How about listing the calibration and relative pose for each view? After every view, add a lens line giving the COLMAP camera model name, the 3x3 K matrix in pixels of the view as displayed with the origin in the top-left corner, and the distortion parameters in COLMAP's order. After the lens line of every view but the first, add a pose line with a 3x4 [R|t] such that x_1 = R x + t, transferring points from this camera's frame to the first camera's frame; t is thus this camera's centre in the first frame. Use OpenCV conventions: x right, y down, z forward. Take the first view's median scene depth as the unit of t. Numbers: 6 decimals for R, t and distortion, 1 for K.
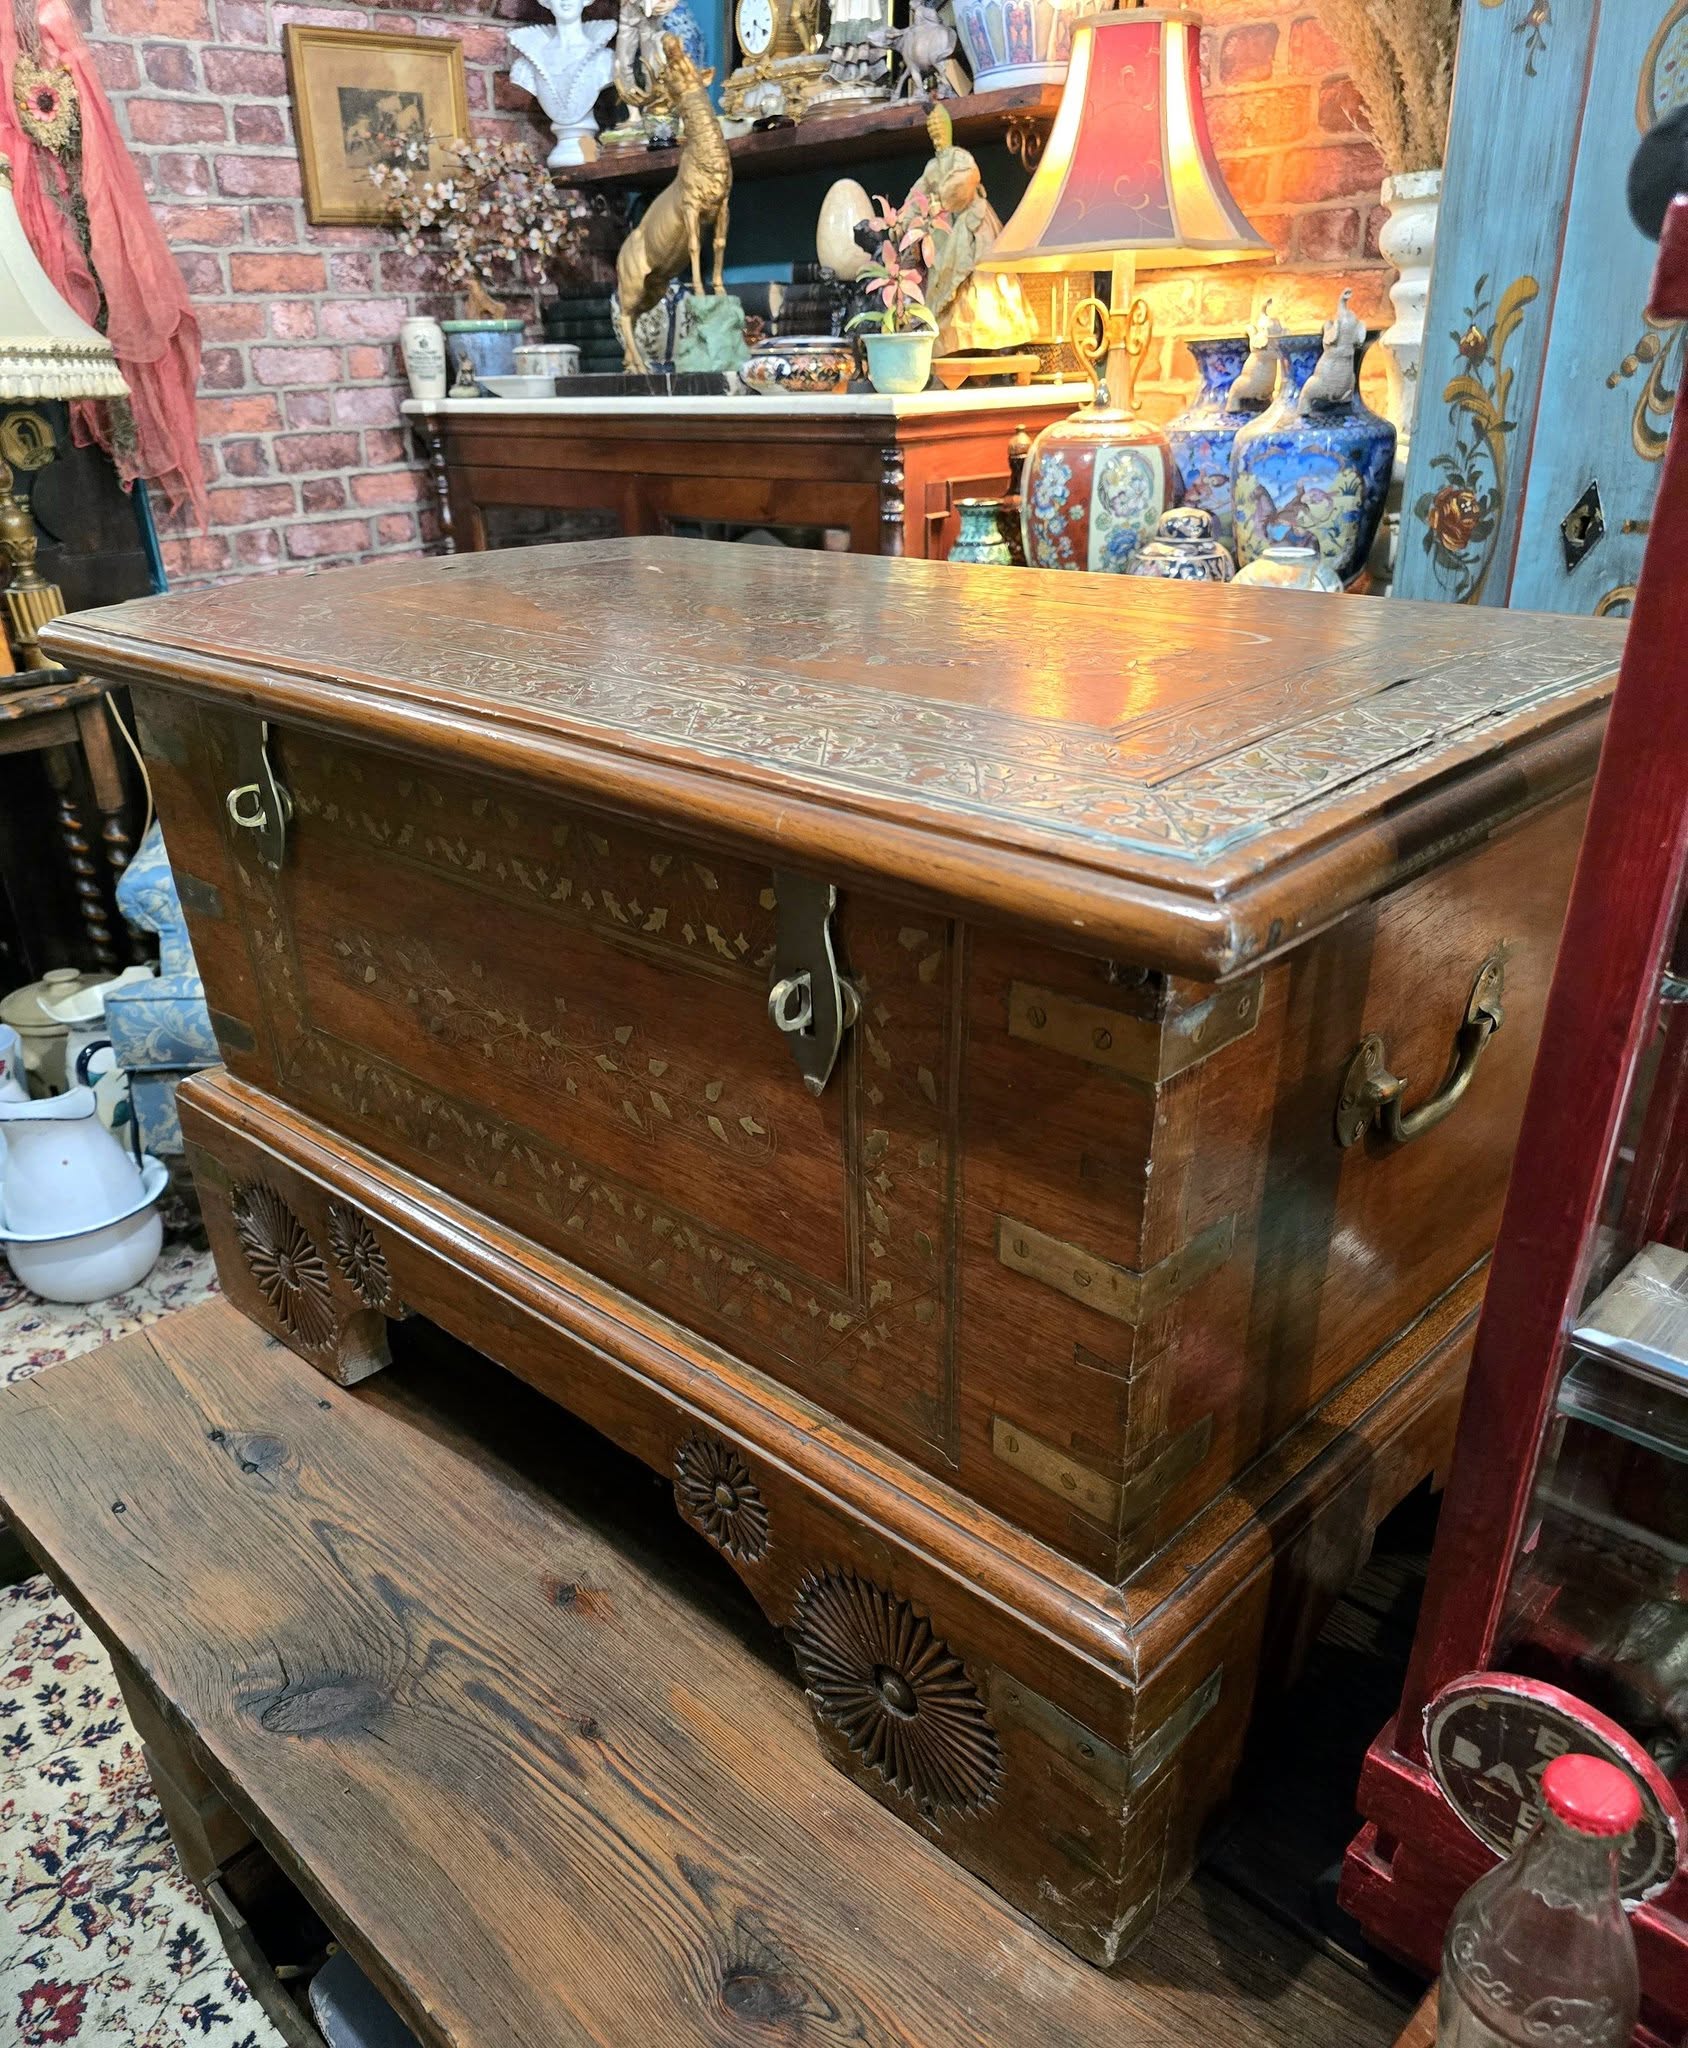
lens RADIAL K [[1508.2, 0, 825.4], [0, 1508.2, 1148.1], [0, 0, 1]] dist [0.043815, -0.041274]
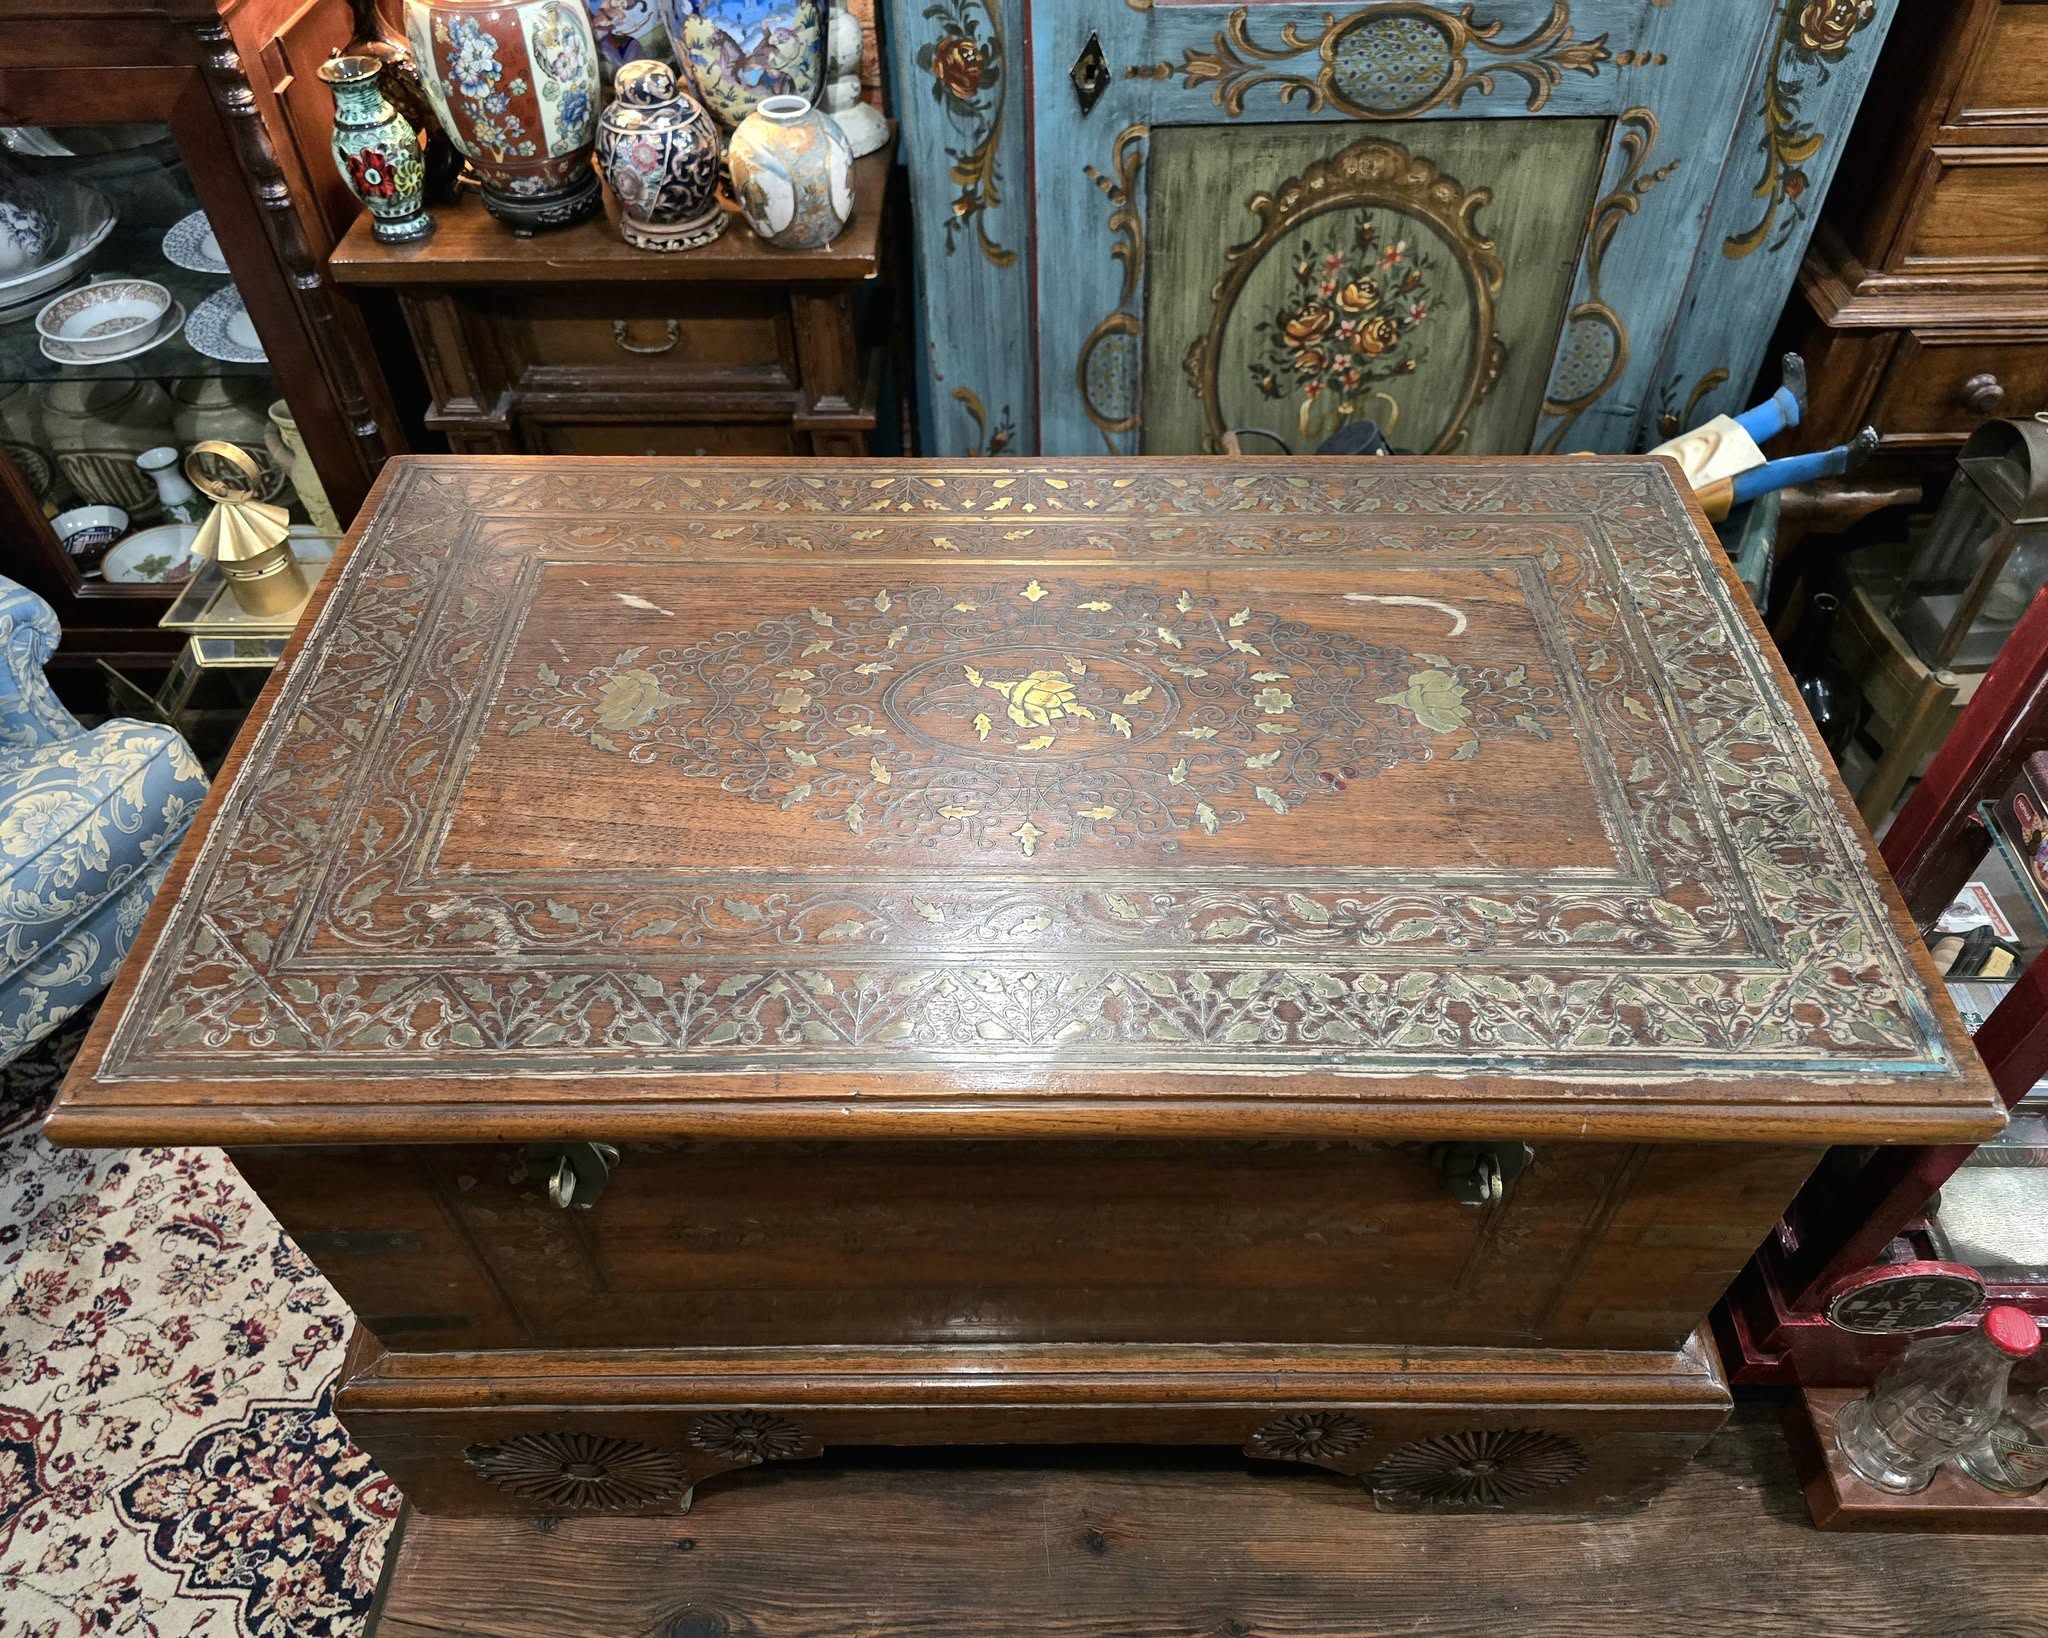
lens RADIAL K [[1465.8, 0, 1035.0], [0, 1465.8, 827.1], [0, 0, 1]] dist [0.039570, -0.044004]
pose [[0.722859, -0.488613, 0.488602, -0.337631], [0.312957, 0.861920, 0.398938, -0.433588], [-0.616063, -0.135465, 0.775961, 0.172308]]
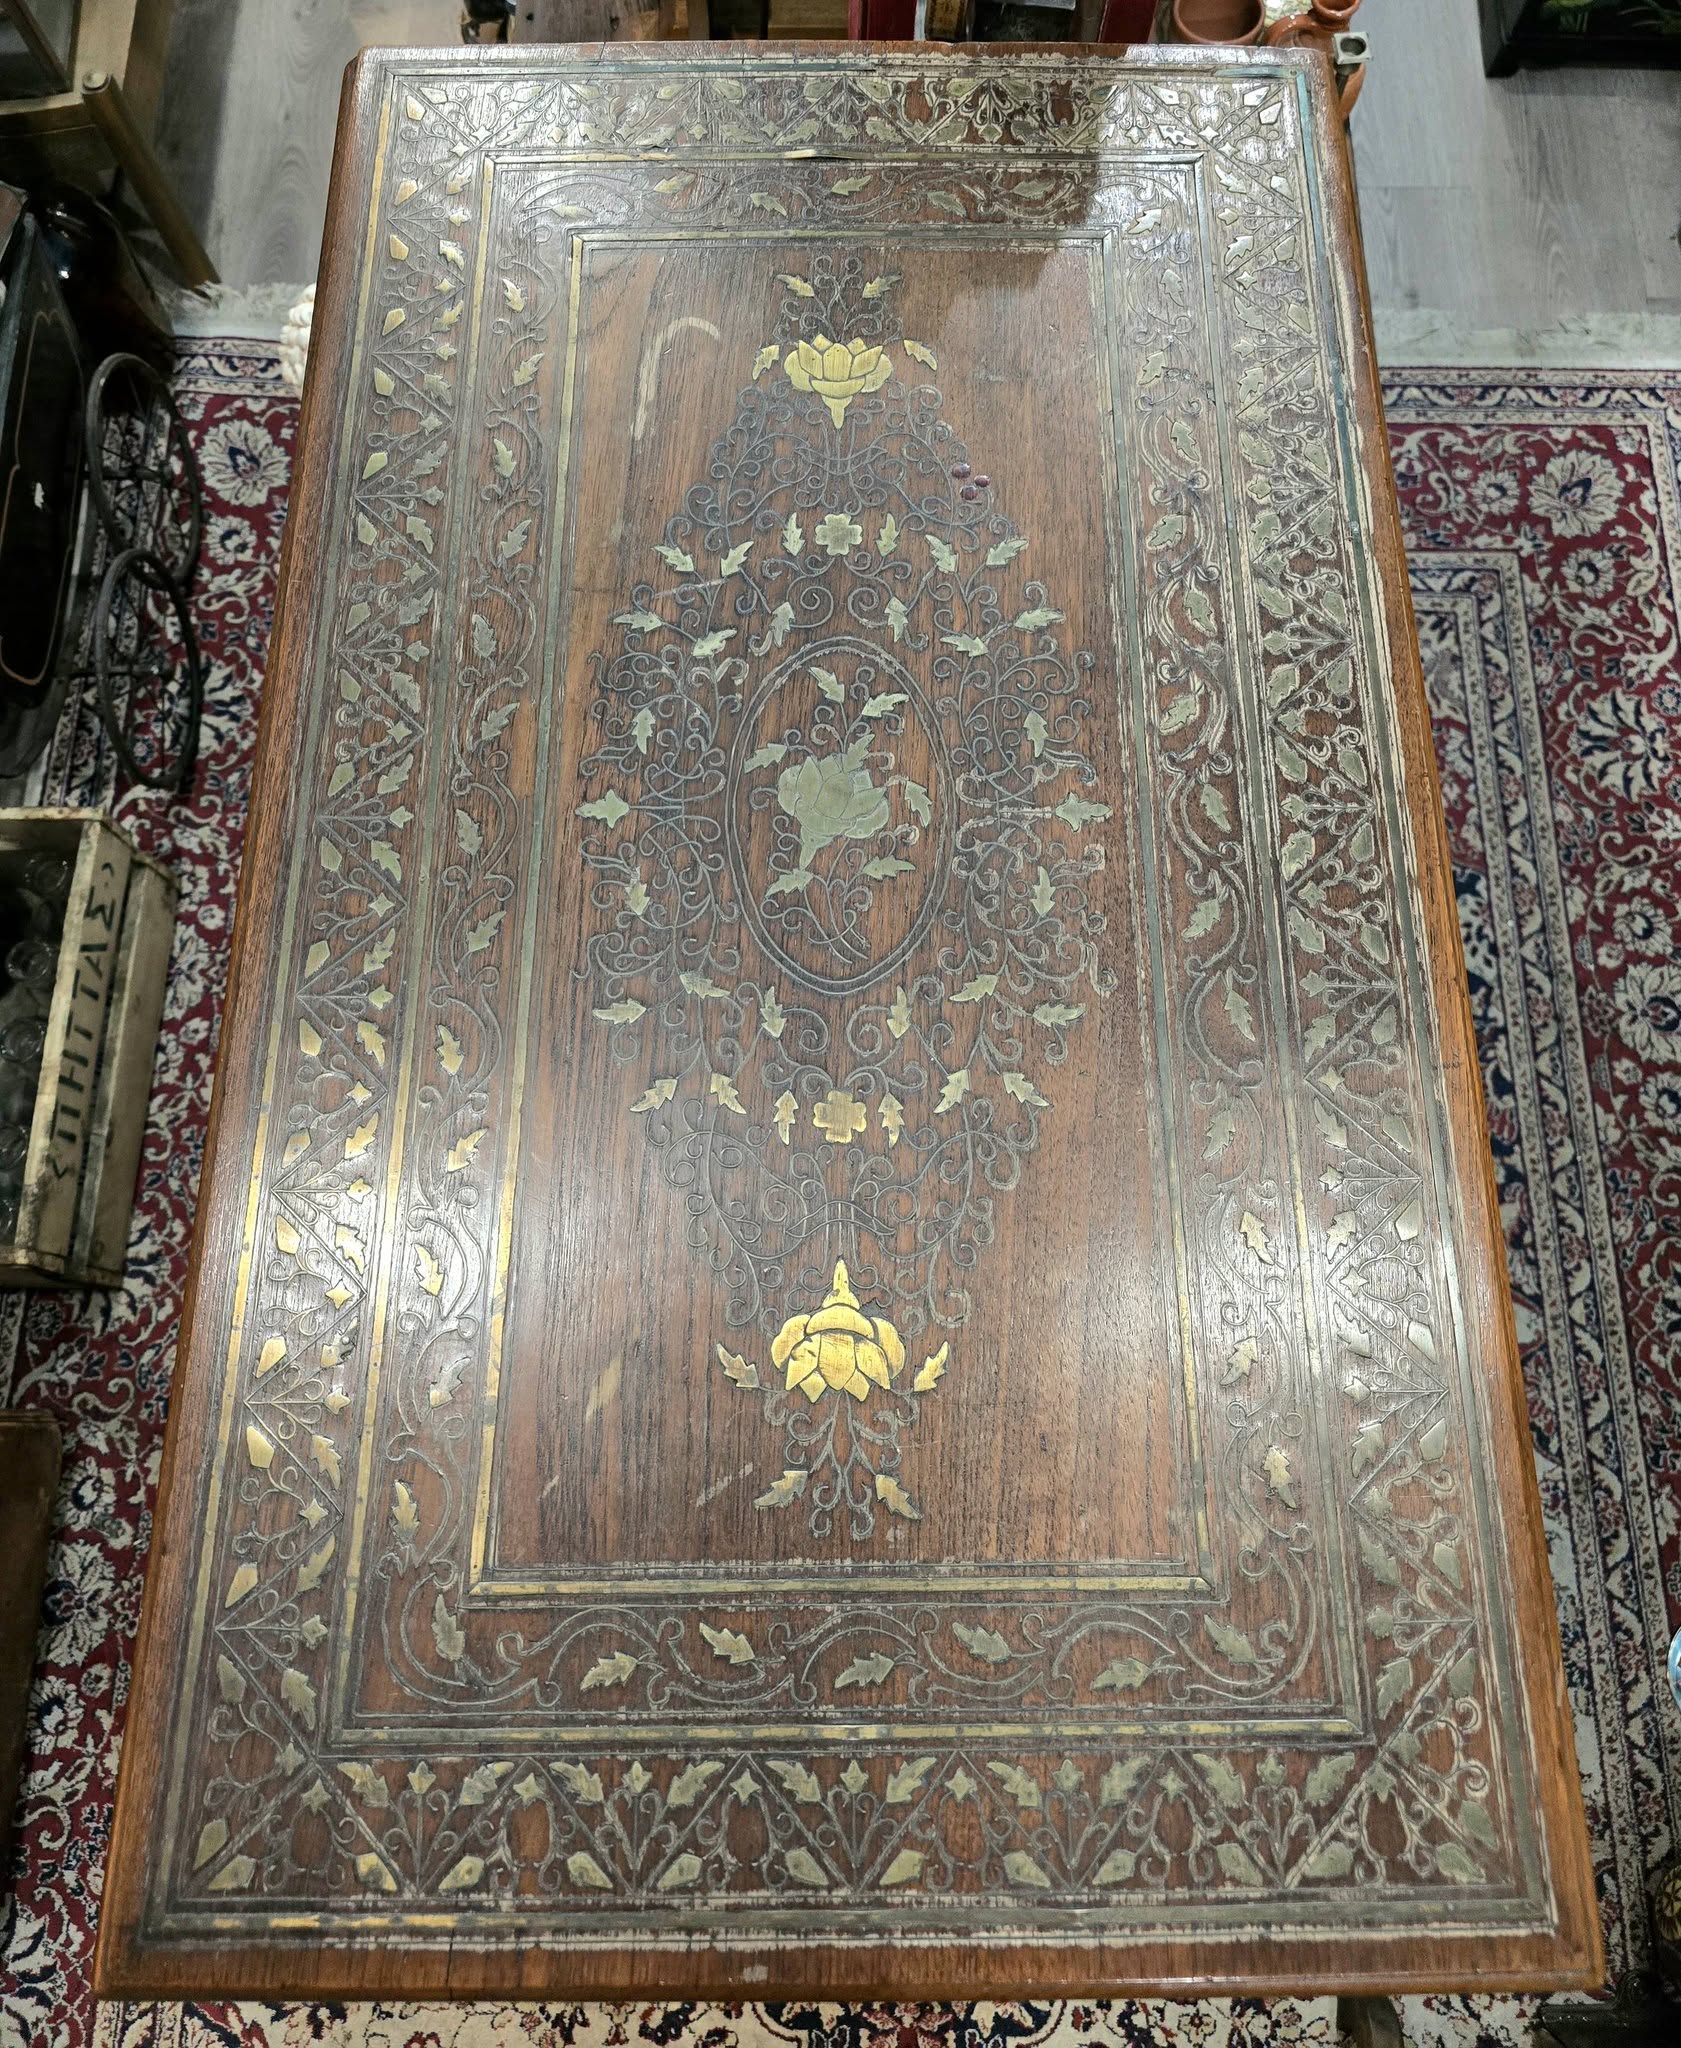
lens RADIAL K [[1508.2, 0, 803.8], [0, 1508.2, 923.8], [0, 0, 1]] dist [0.043815, -0.041274]
pose [[-0.690326, -0.676579, 0.256302, -0.153814], [0.365431, -0.020320, 0.930617, -0.696522], [-0.624428, 0.736089, 0.261270, 0.568133]]
